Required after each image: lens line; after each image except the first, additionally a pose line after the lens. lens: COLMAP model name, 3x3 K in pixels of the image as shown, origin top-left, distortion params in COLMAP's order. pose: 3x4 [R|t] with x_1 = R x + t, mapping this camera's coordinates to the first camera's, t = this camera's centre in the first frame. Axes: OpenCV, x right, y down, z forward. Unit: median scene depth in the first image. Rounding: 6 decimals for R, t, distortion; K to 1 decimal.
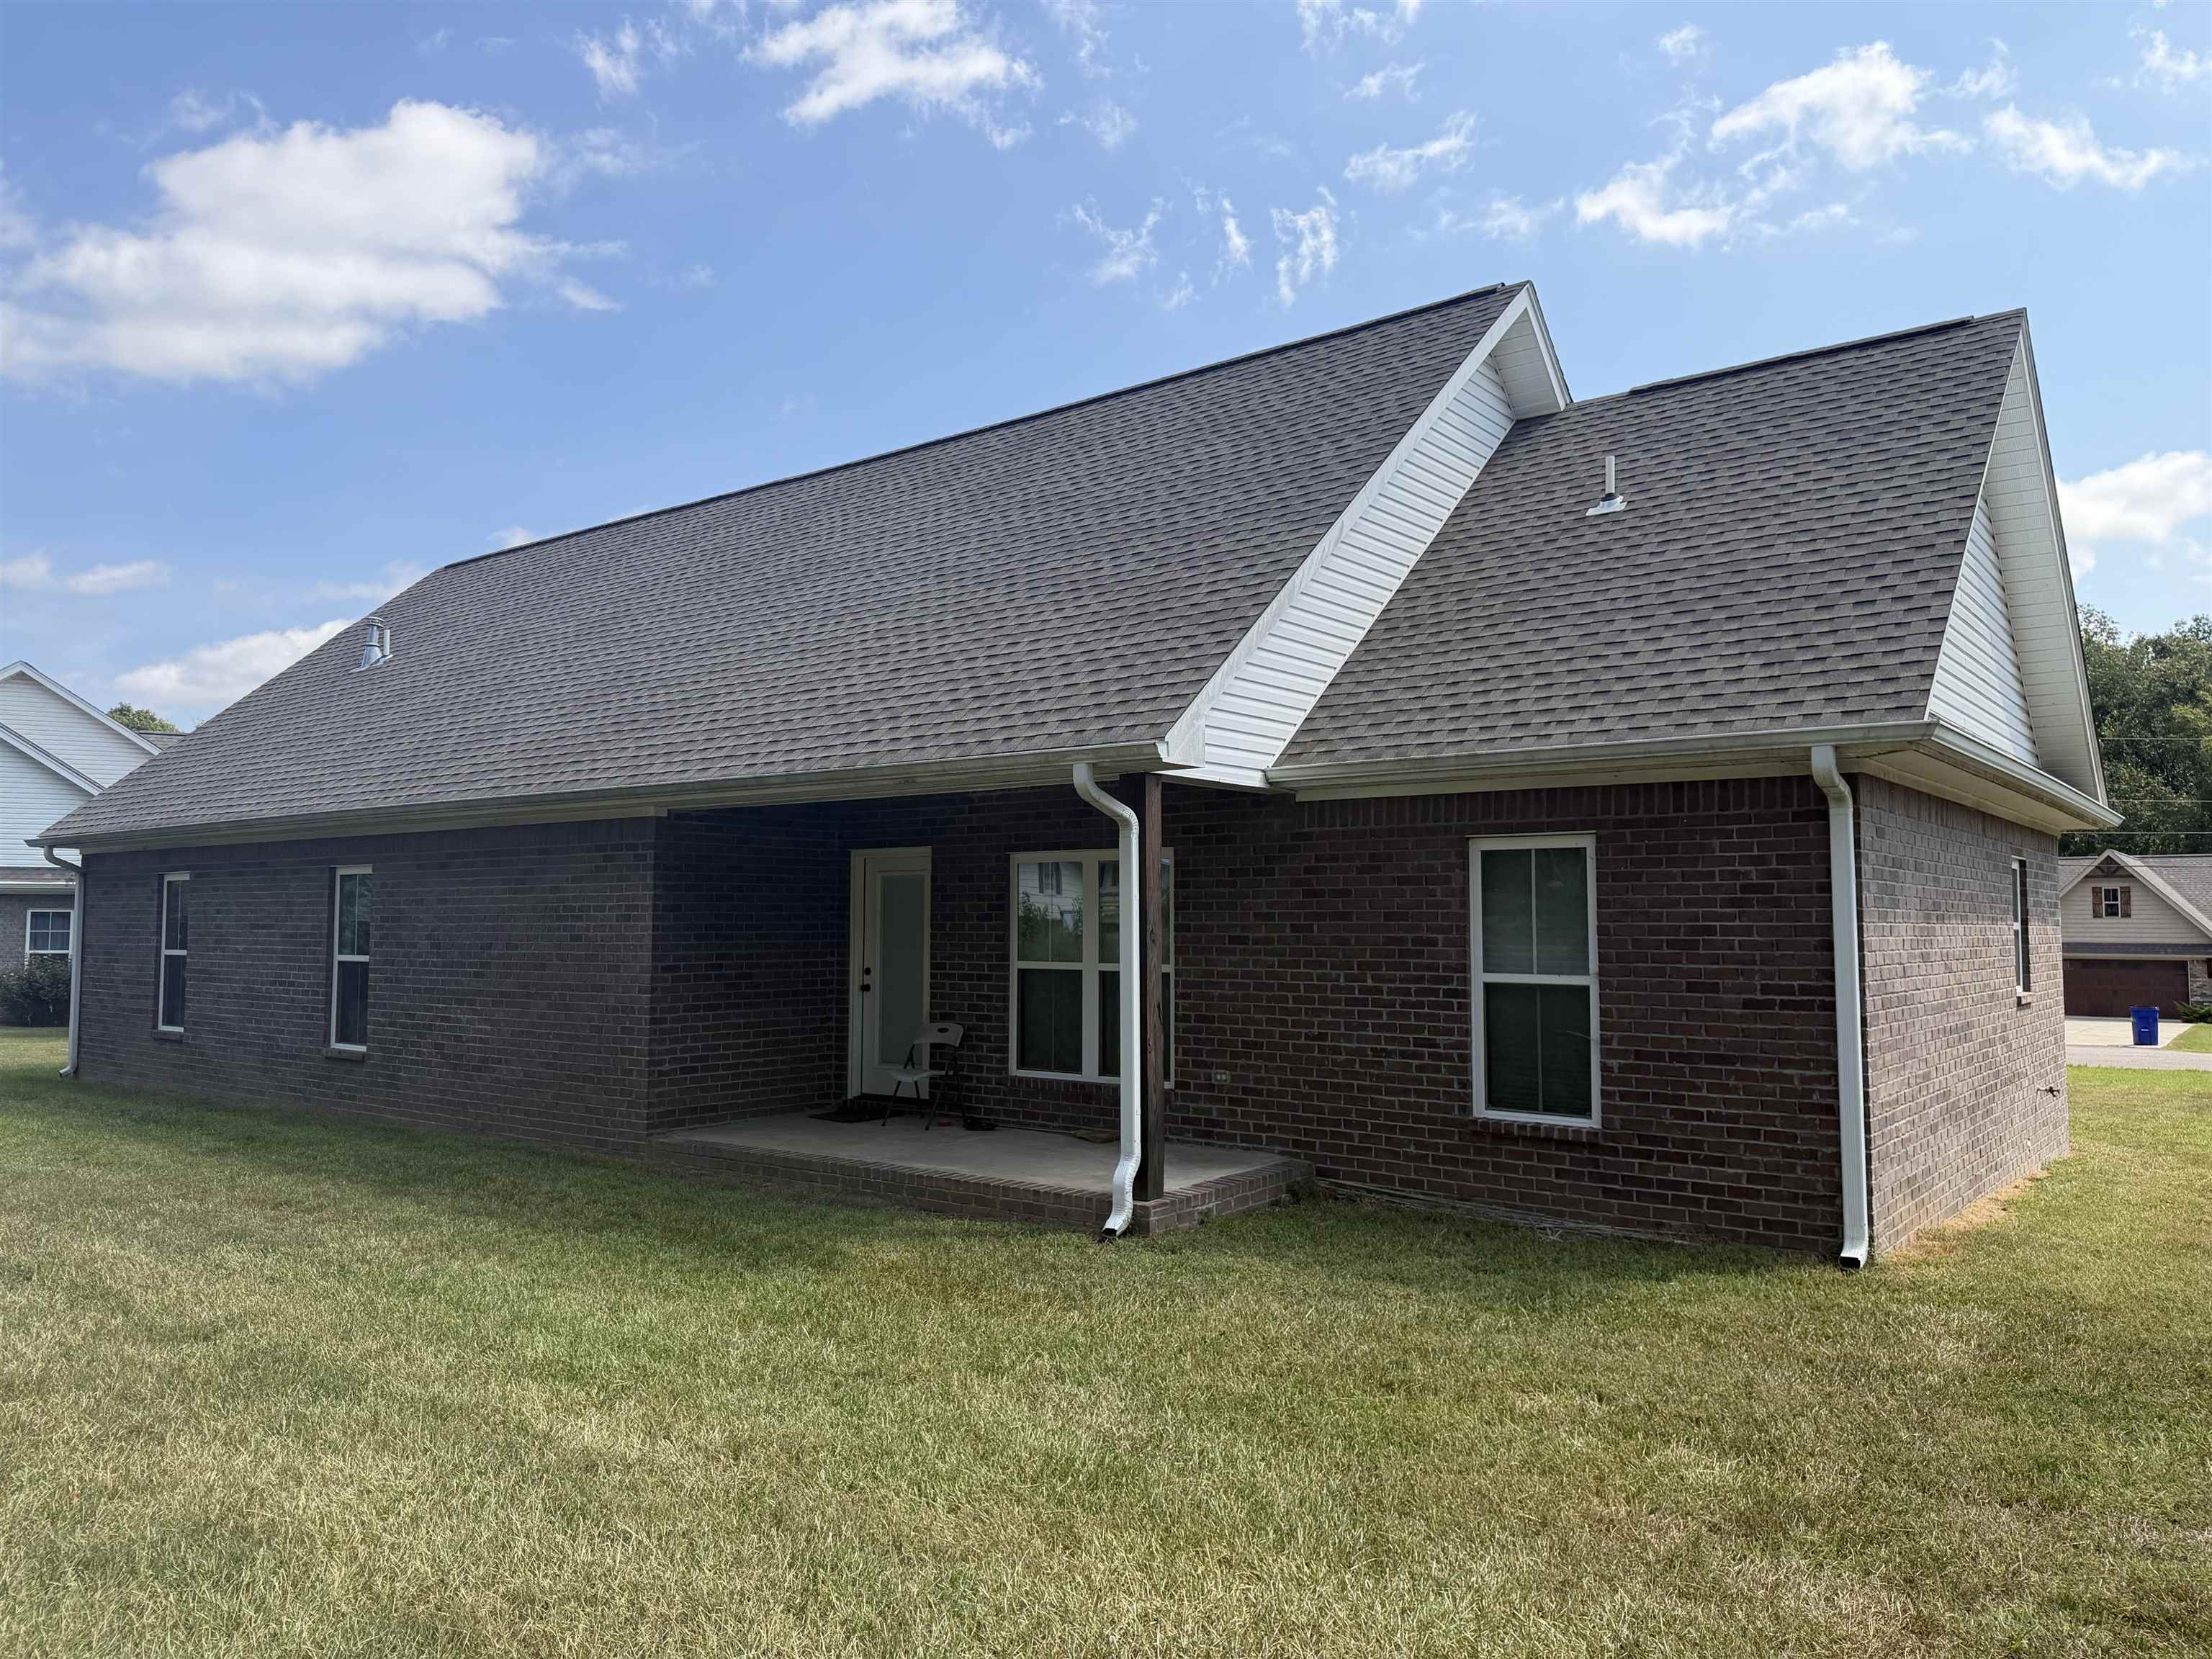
lens RADIAL K [[1543.9, 0, 1117.9], [0, 1543.9, 824.8], [0, 0, 1]] dist [0.083835, -0.109347]
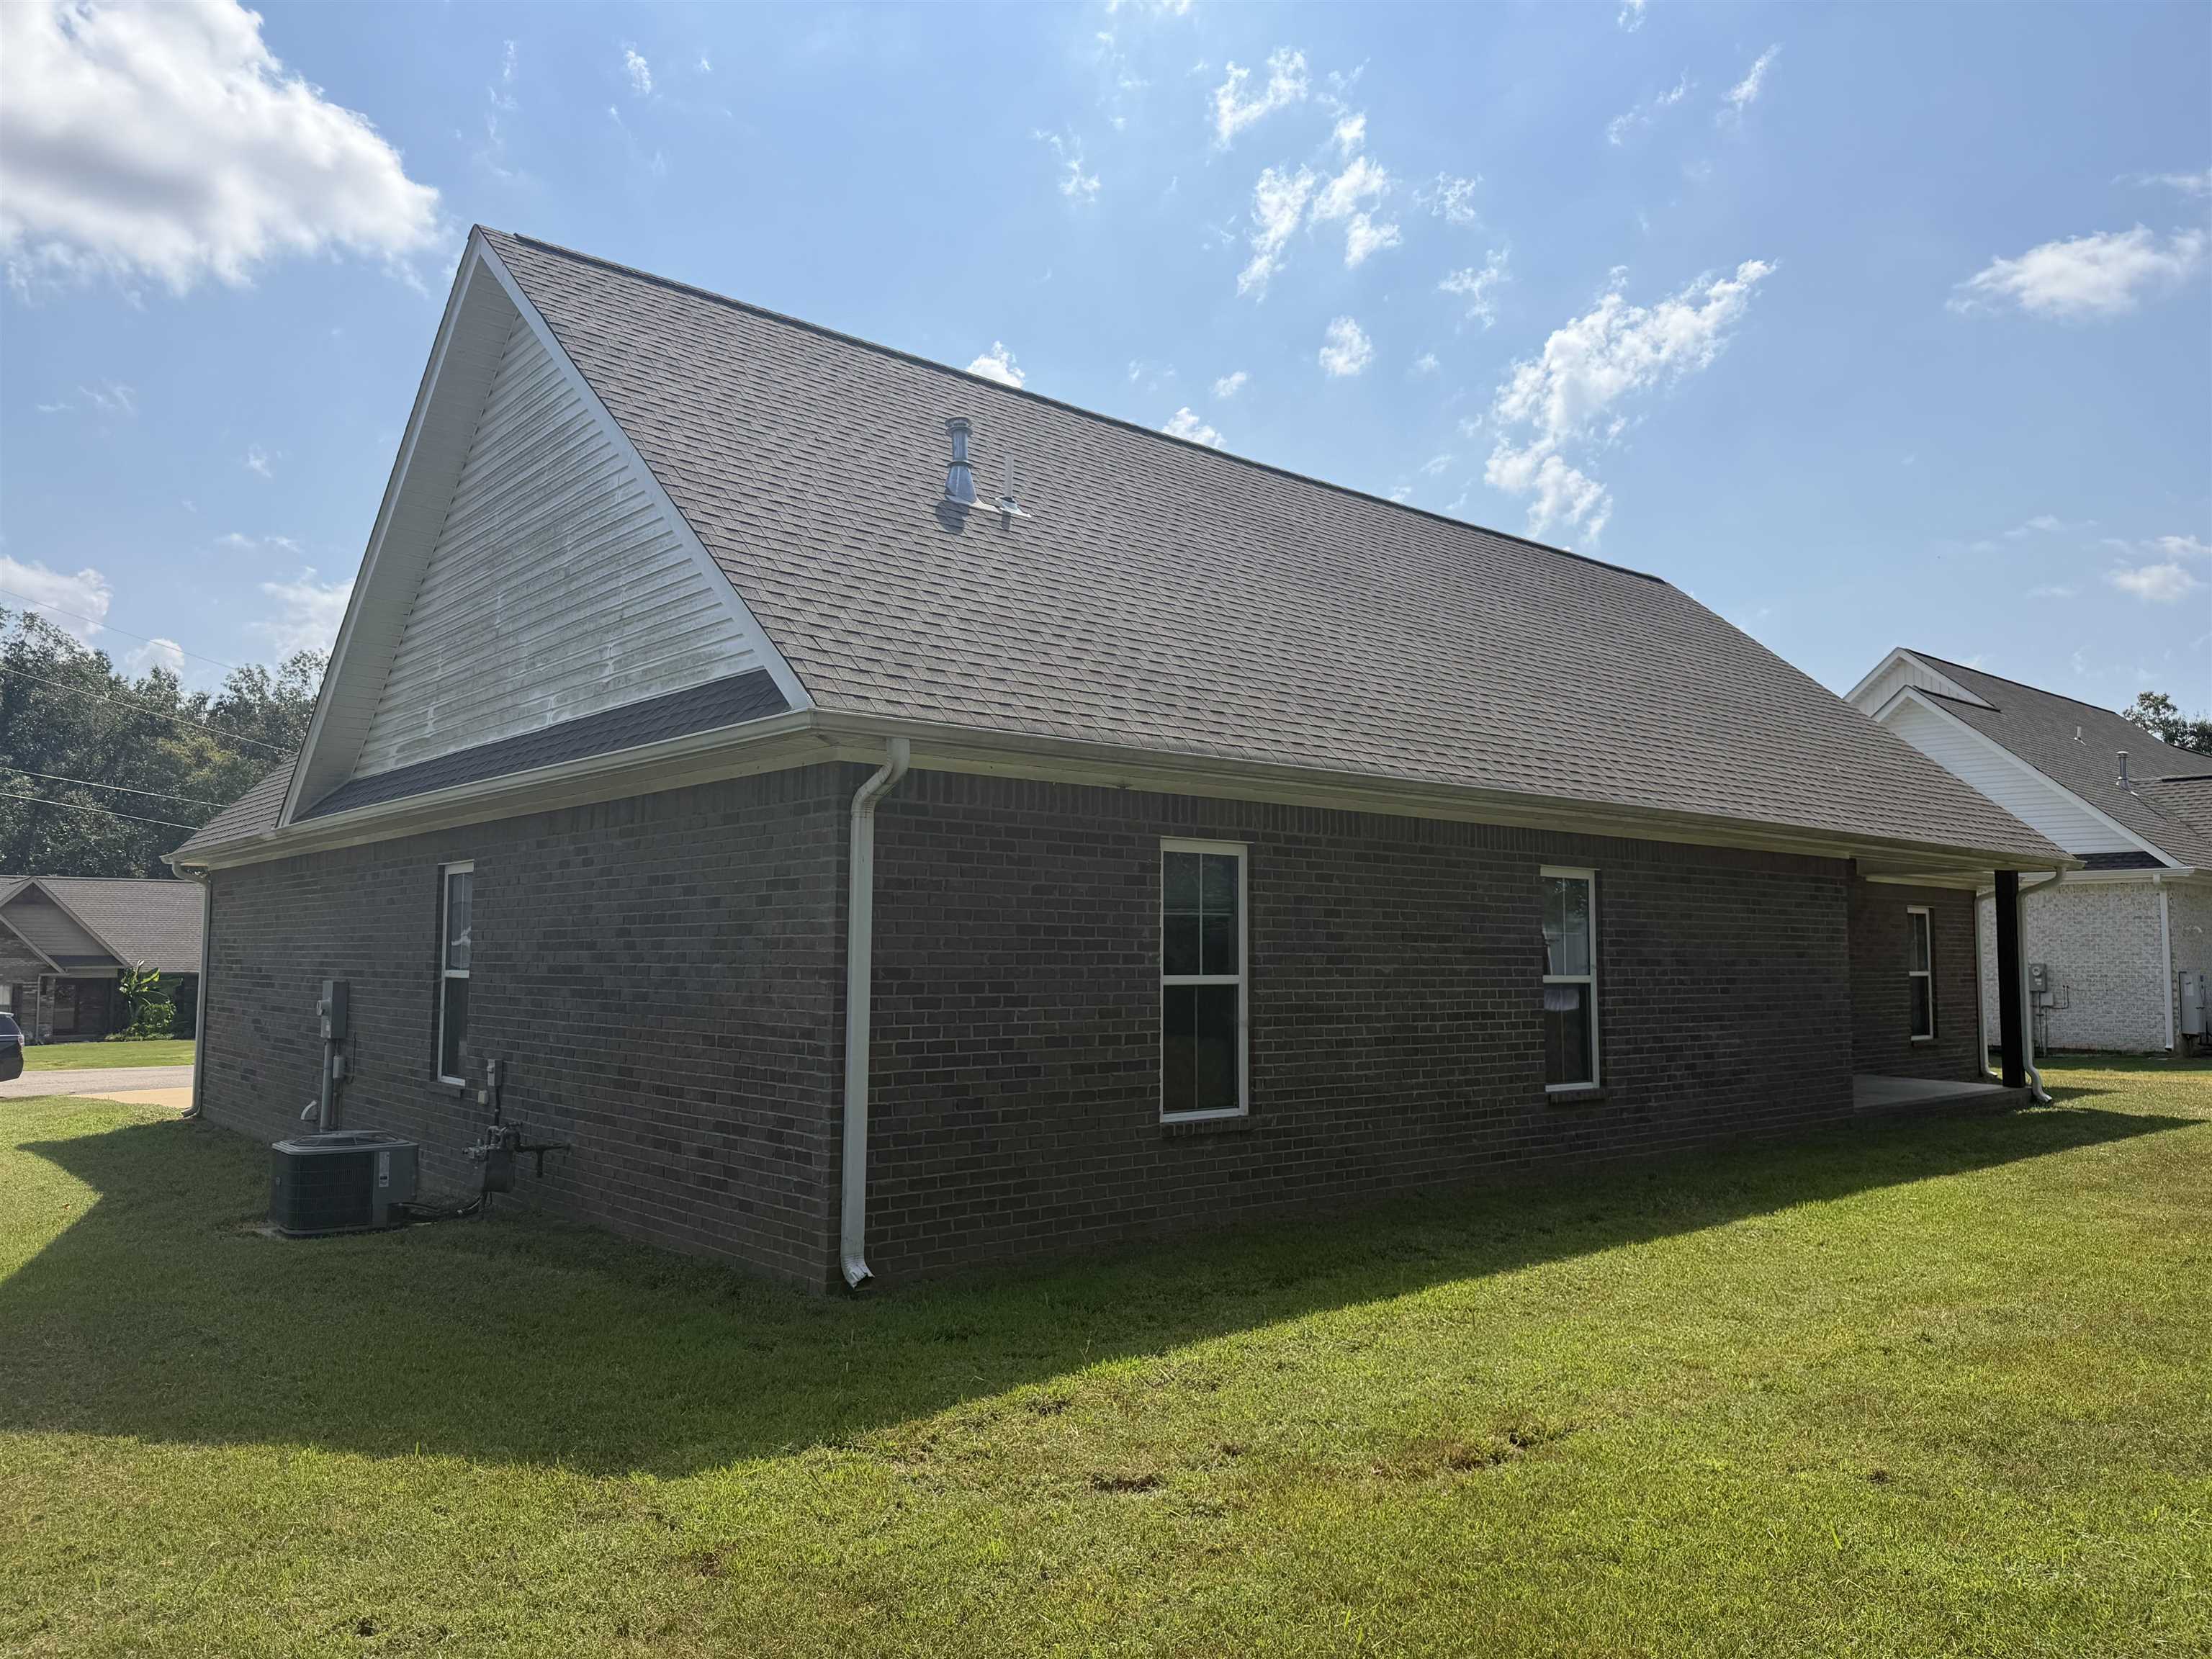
lens RADIAL K [[1543.9, 0, 1117.9], [0, 1543.9, 824.8], [0, 0, 1]] dist [0.083835, -0.109347]
pose [[0.193529, 0.082352, 0.977632, -1.431647], [-0.067132, 0.995247, -0.070547, 0.082954], [-0.978795, -0.051978, 0.198138, 1.141560]]
